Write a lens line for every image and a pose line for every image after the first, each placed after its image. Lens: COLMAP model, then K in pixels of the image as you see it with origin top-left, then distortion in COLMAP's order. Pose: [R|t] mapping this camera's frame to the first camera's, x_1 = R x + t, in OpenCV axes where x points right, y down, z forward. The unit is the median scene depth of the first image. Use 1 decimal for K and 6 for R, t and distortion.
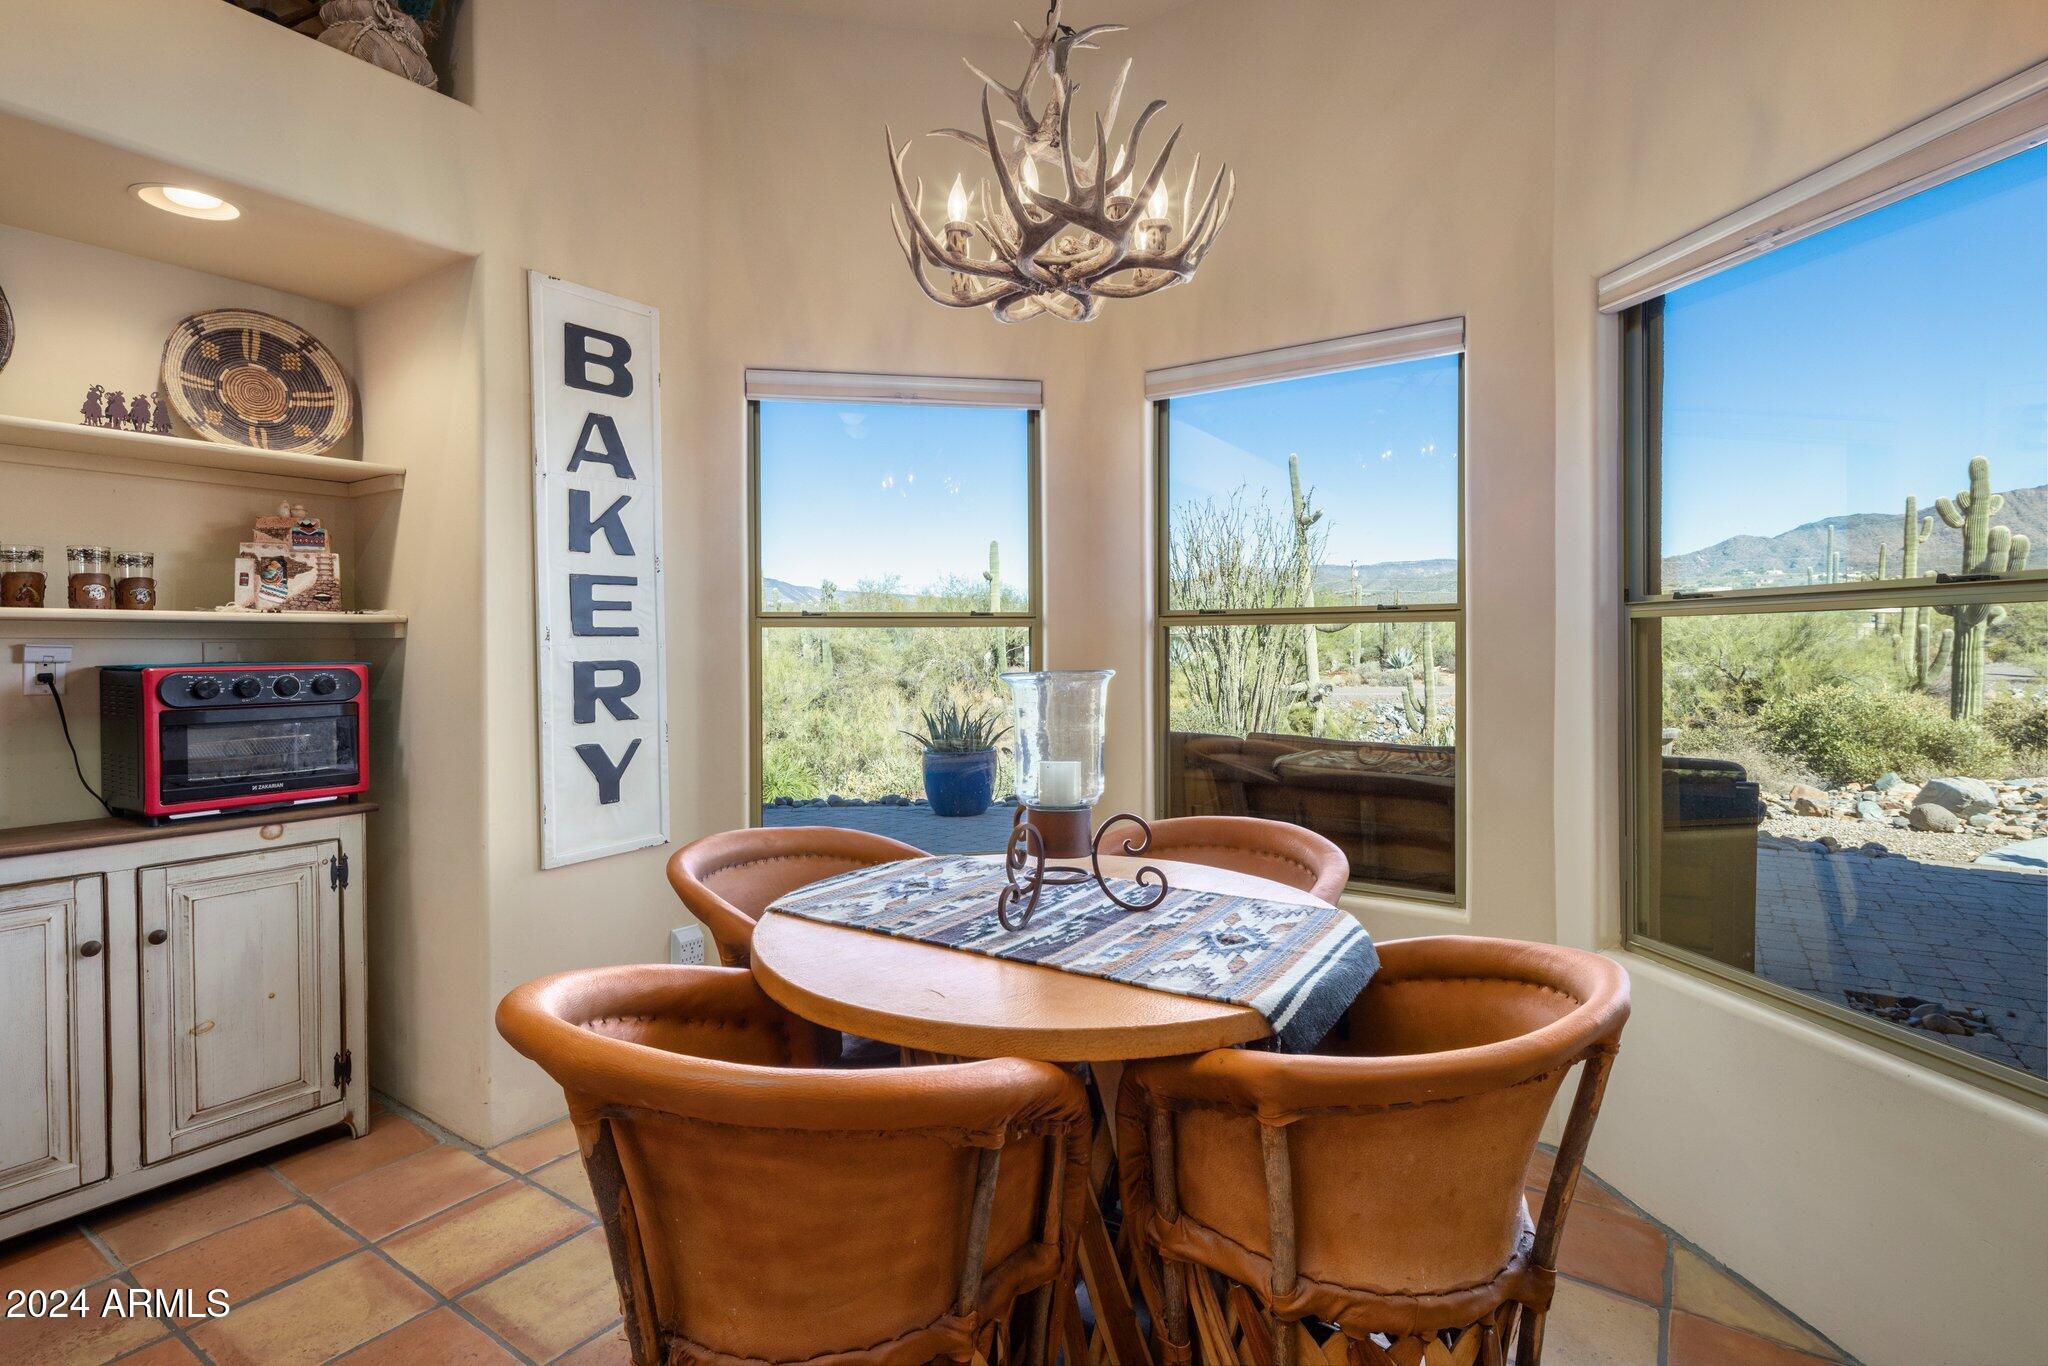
lens RADIAL K [[1000.2, 0, 1021.8], [0, 1000.2, 656.6], [0, 0, 1]] dist [-0.000912, -0.001421]
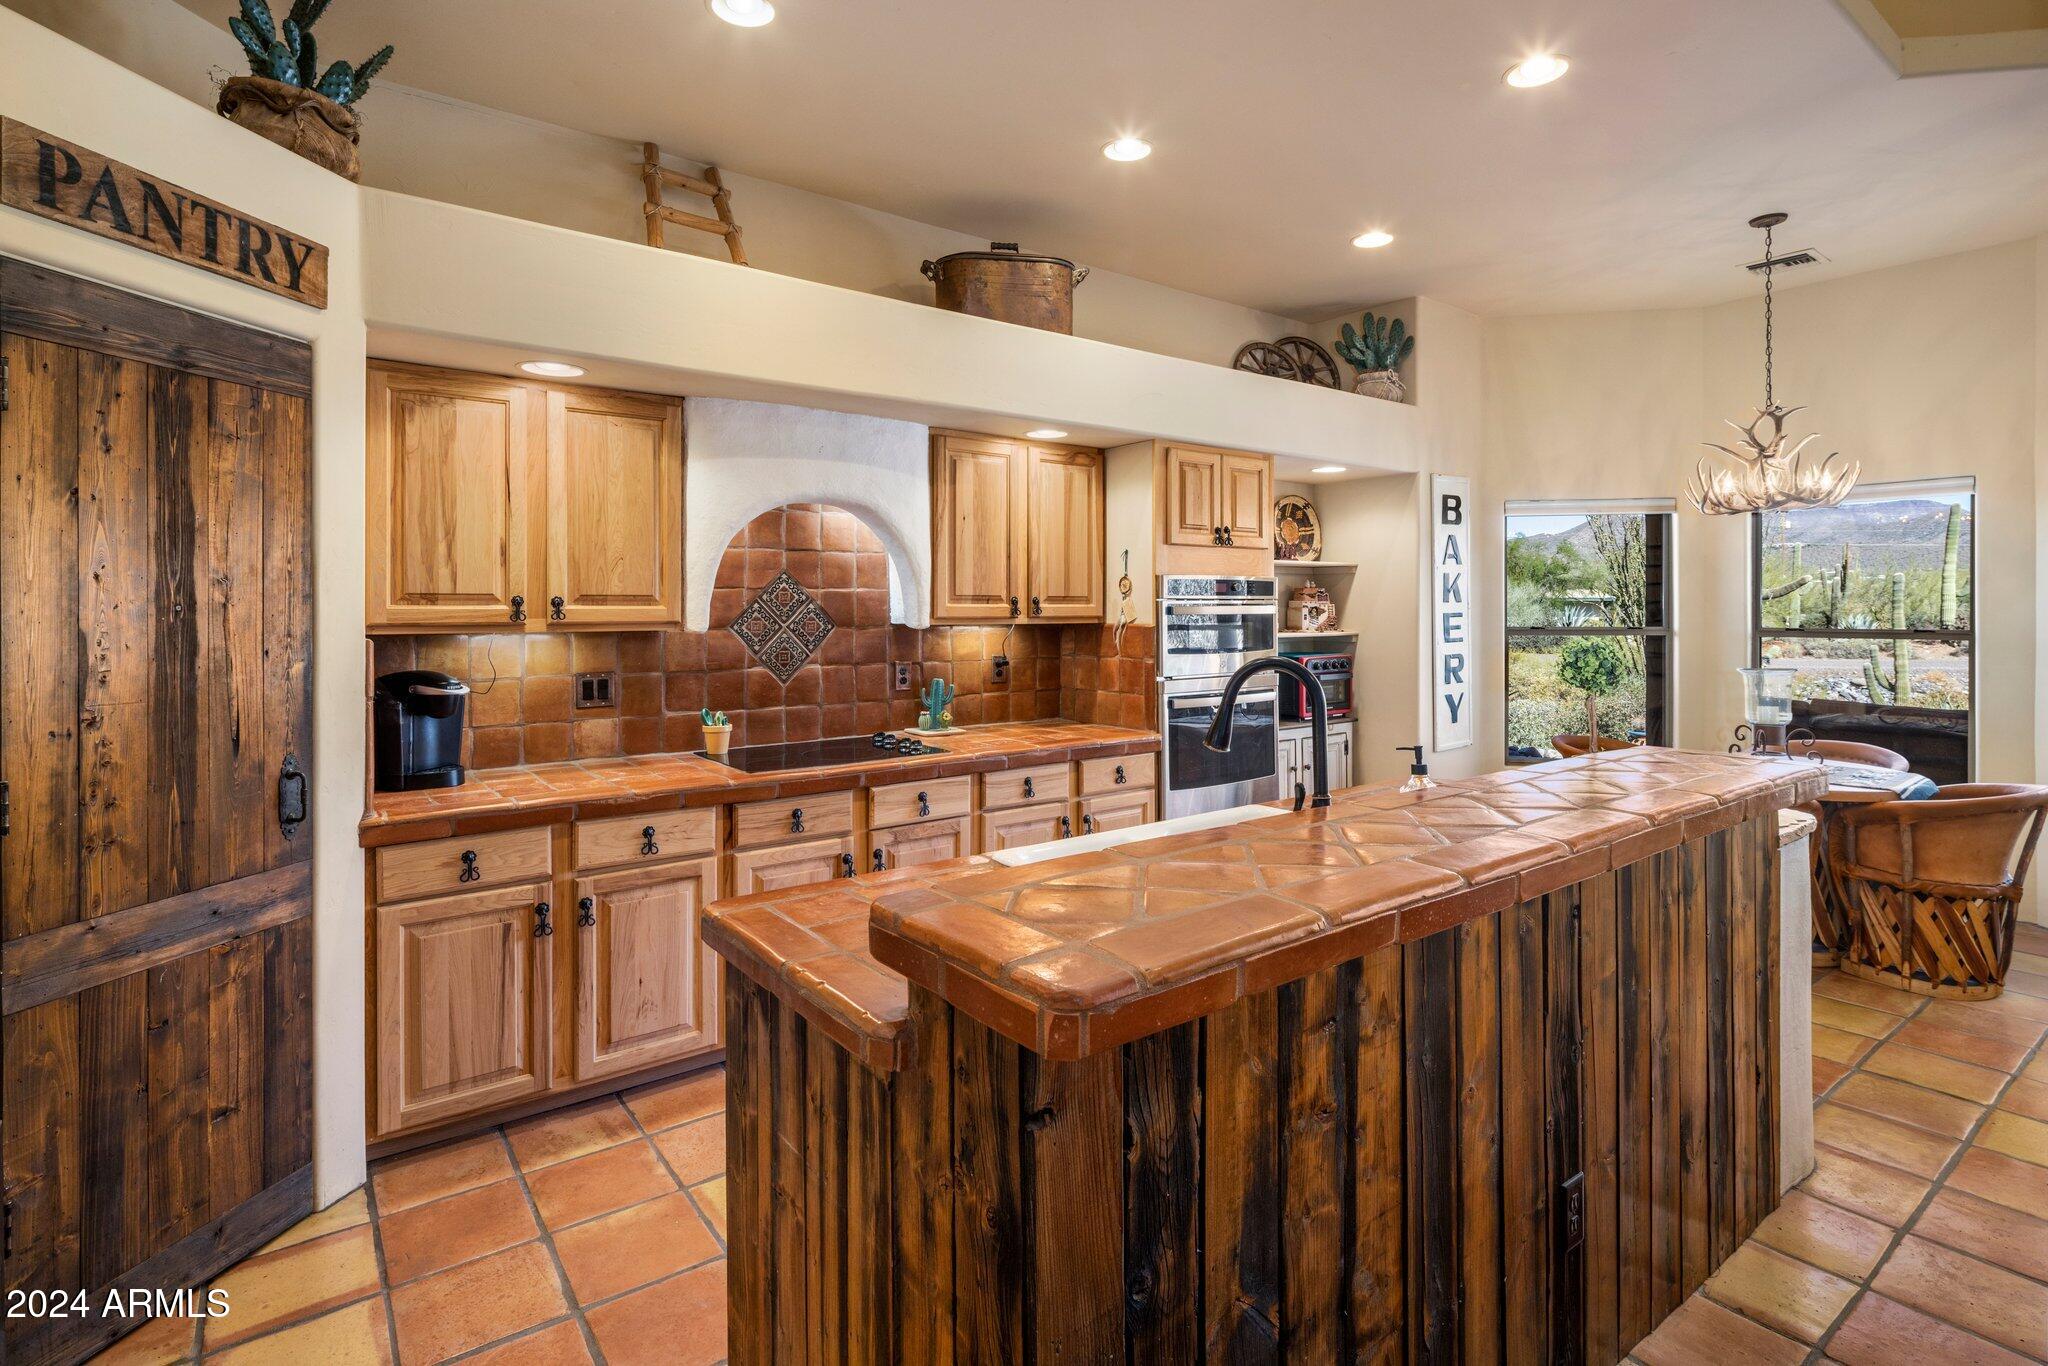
lens RADIAL K [[1000.2, 0, 1008.7], [0, 1000.2, 619.7], [0, 0, 1]] dist [-0.000912, -0.001421]
pose [[0.943851, 0.006423, -0.330308, -0.613060], [-0.005412, 0.999977, 0.003981, -0.071539], [0.330326, -0.001970, 0.943865, -1.281864]]
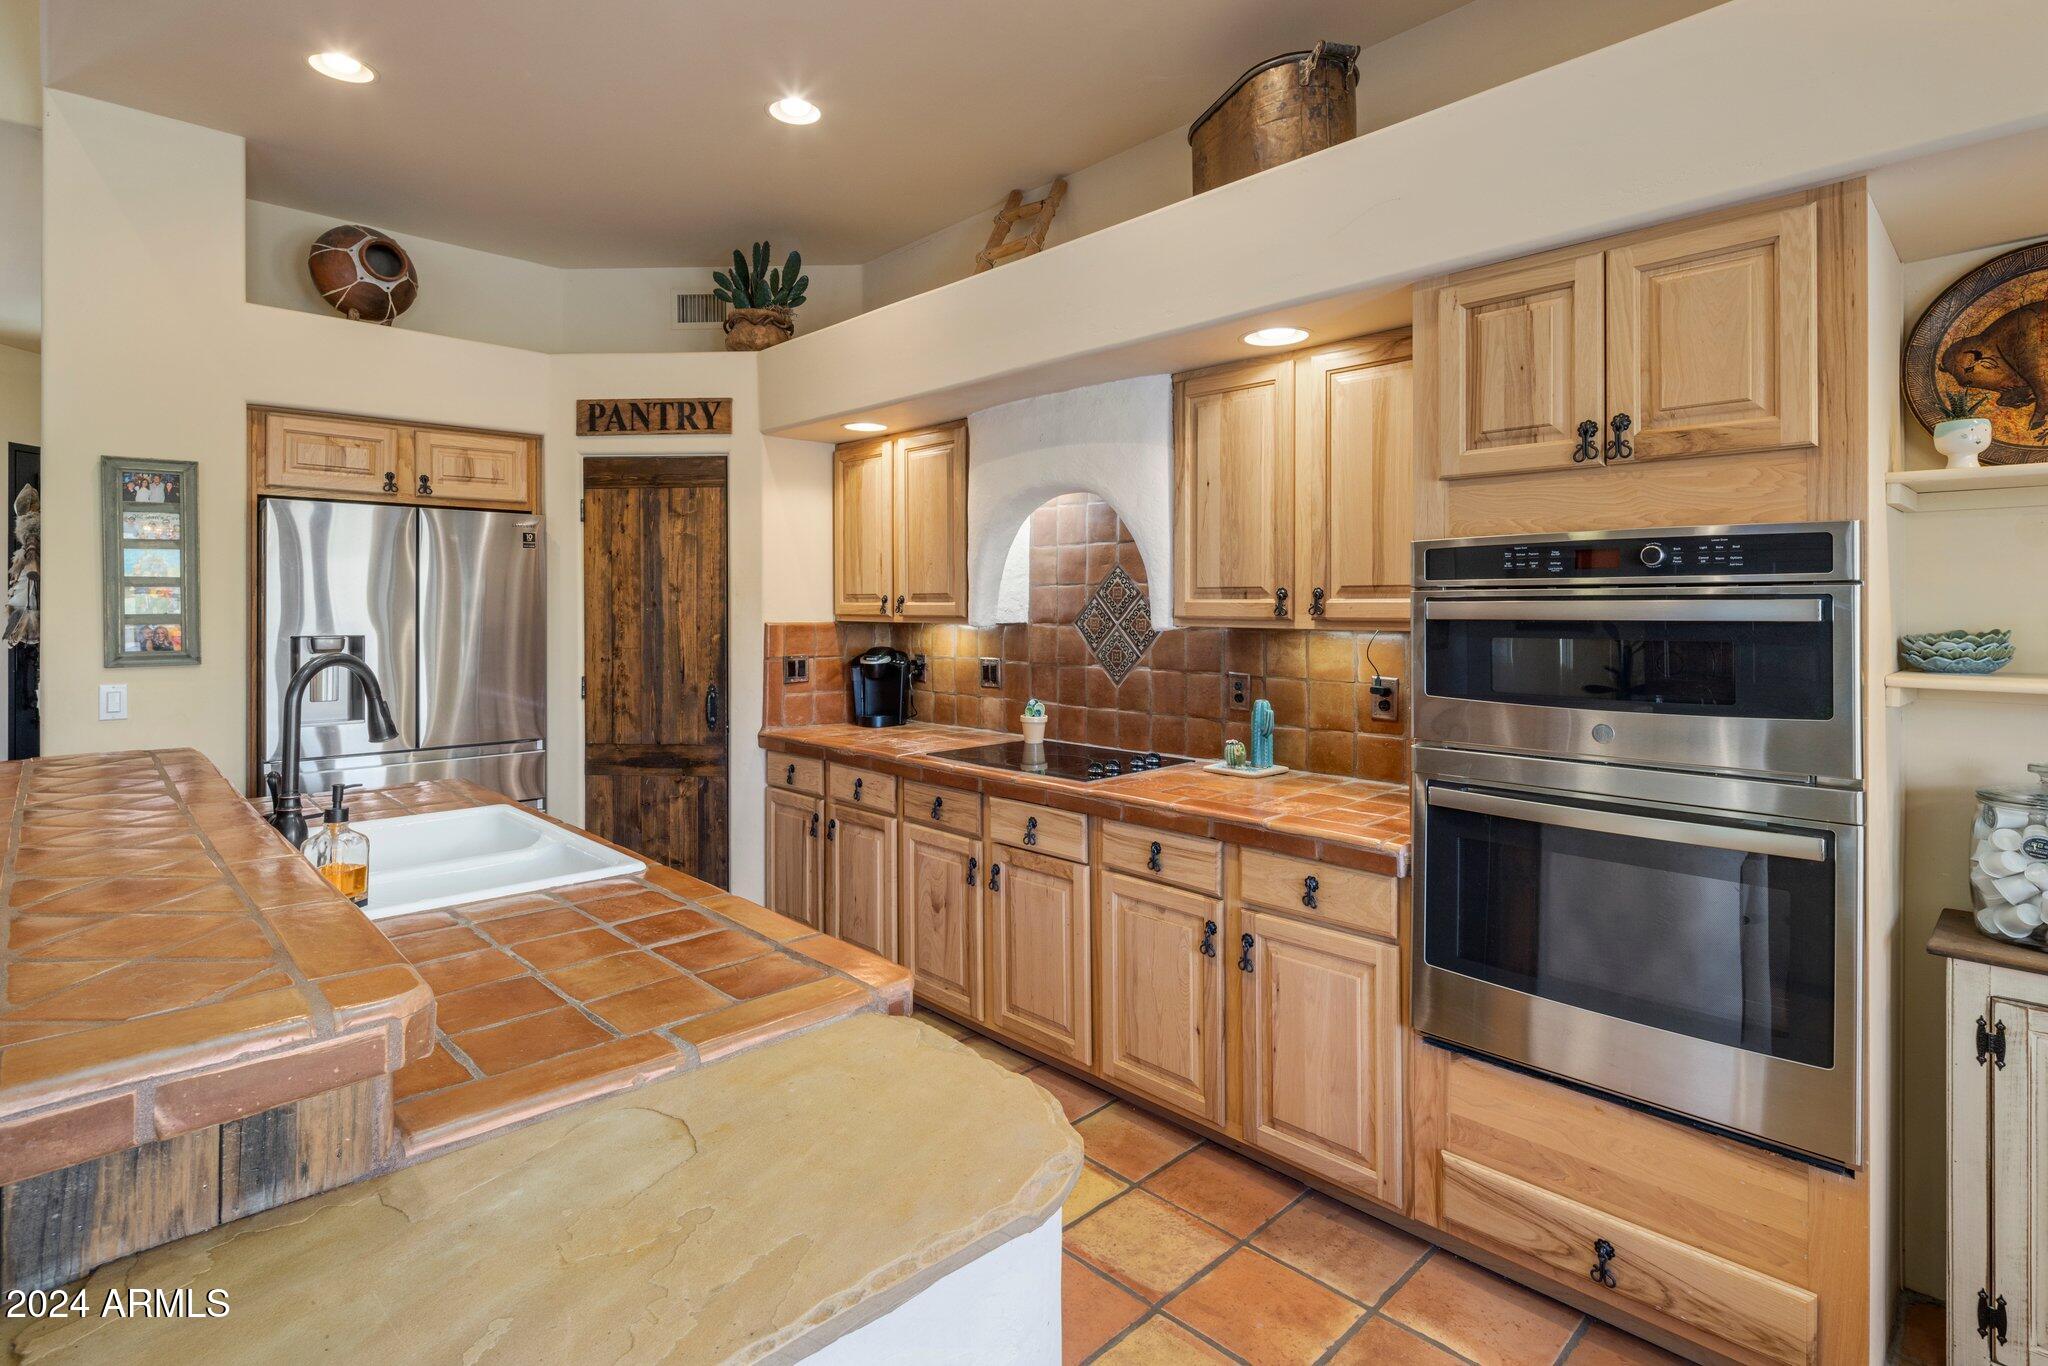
lens RADIAL K [[1000.2, 0, 1045.1], [0, 1000.2, 610.3], [0, 0, 1]] dist [-0.000912, -0.001421]
pose [[-0.195689, 0.009652, -0.980619, -0.031715], [-0.008737, 0.999895, 0.011586, -0.087983], [0.980627, 0.010835, -0.195584, 0.183964]]
